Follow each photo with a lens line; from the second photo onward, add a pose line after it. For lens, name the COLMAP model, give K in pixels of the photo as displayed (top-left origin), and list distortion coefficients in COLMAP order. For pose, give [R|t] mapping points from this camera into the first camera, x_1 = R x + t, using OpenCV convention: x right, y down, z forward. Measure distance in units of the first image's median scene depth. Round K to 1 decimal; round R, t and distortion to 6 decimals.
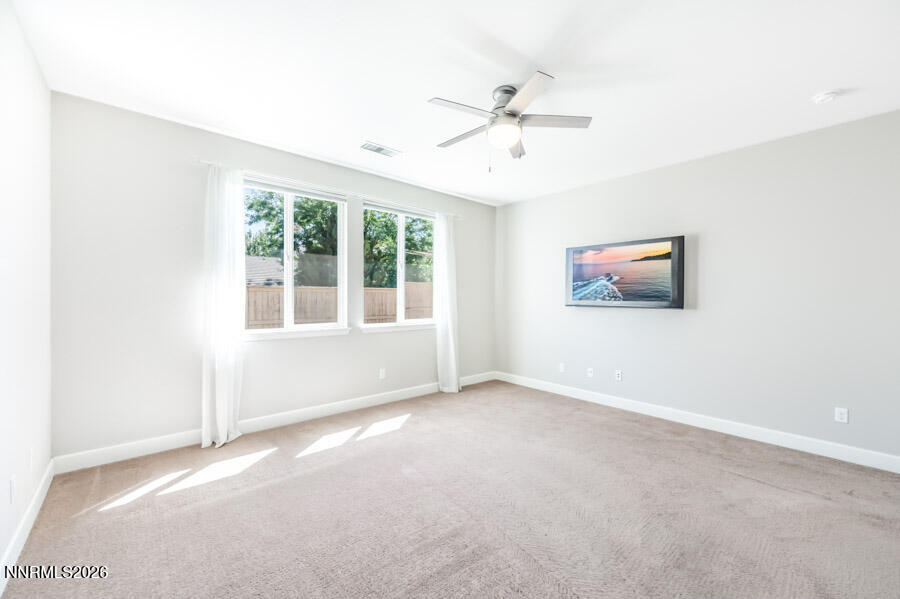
lens RADIAL K [[361.8, 0, 450.0], [0, 361.8, 299.5], [0, 0, 1]] dist [0.000642, 0.000224]
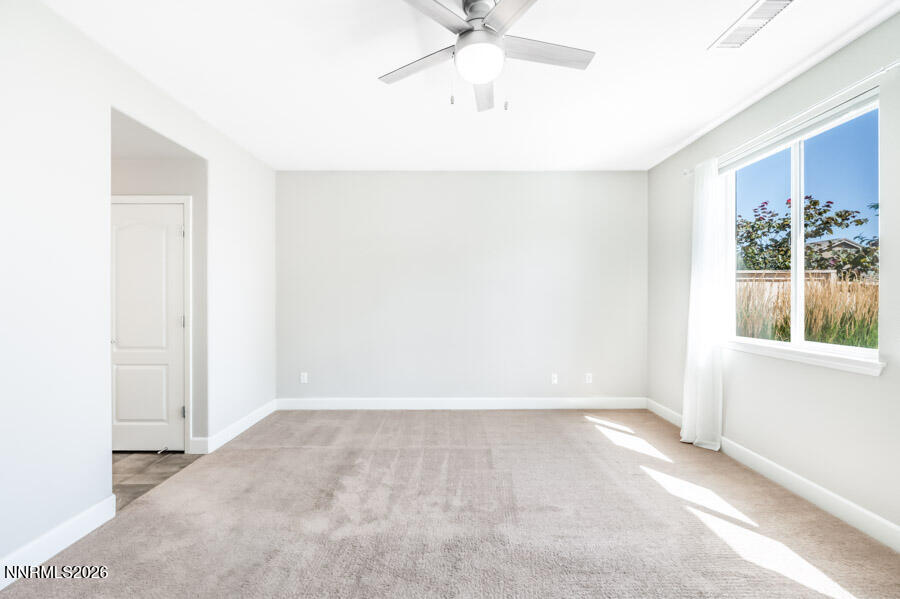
lens RADIAL K [[361.8, 0, 450.0], [0, 361.8, 299.5], [0, 0, 1]] dist [0.000642, 0.000224]
pose [[-0.660509, 0.001894, -0.750816, 0.588759], [-0.006522, 0.999945, 0.008260, -0.006911], [0.750790, 0.010352, -0.660460, 1.185031]]
